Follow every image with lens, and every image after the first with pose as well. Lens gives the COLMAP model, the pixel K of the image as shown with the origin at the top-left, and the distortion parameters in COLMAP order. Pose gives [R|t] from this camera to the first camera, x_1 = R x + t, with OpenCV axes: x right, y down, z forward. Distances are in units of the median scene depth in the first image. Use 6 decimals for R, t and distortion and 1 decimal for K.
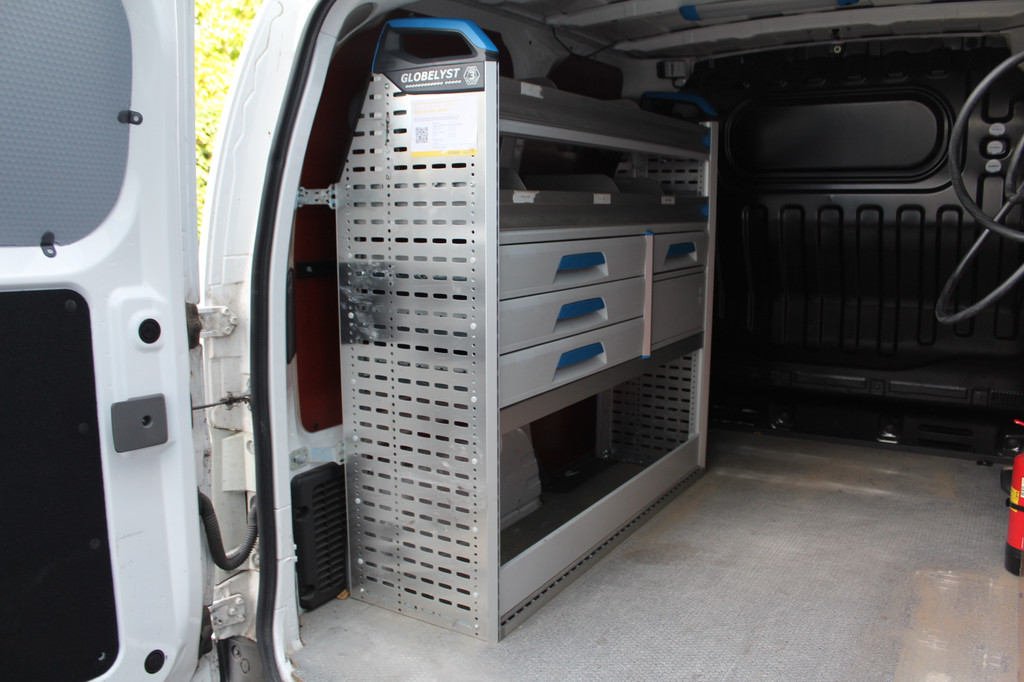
lens RADIAL K [[847.5, 0, 508.6], [0, 847.5, 341.7], [0, 0, 1]] dist [-0.128202, 0.088031]
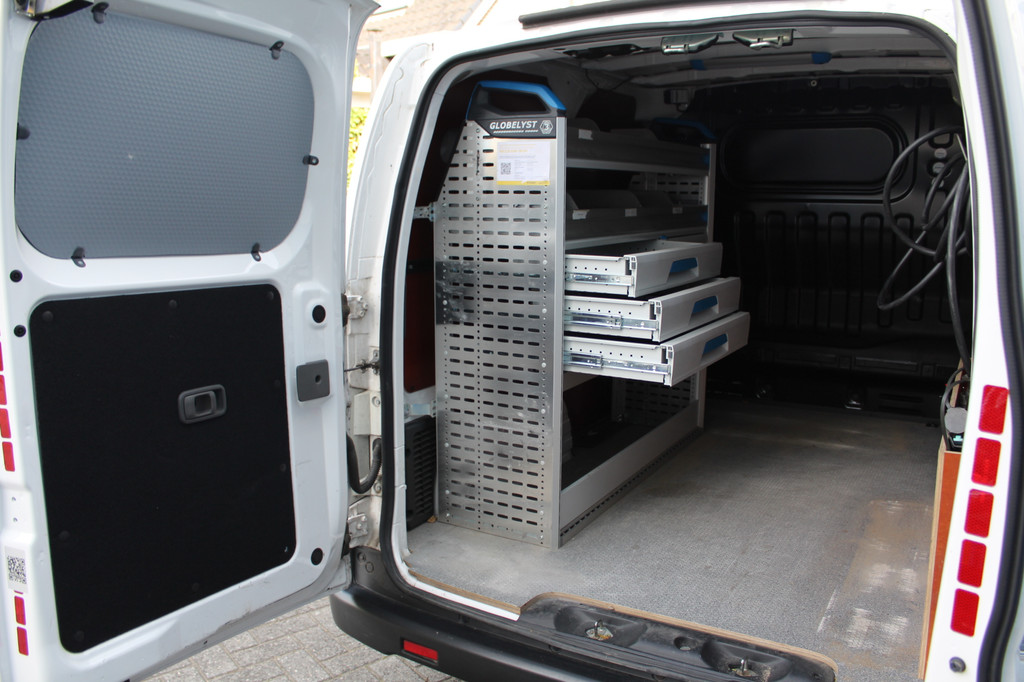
lens RADIAL K [[847.5, 0, 513.6], [0, 847.5, 338.3], [0, 0, 1]] dist [-0.128202, 0.088031]
pose [[0.999573, 0.000668, 0.029222, -0.121083], [-0.001073, 0.999904, 0.013829, 0.006277], [-0.029210, -0.013855, 0.999477, -0.327073]]
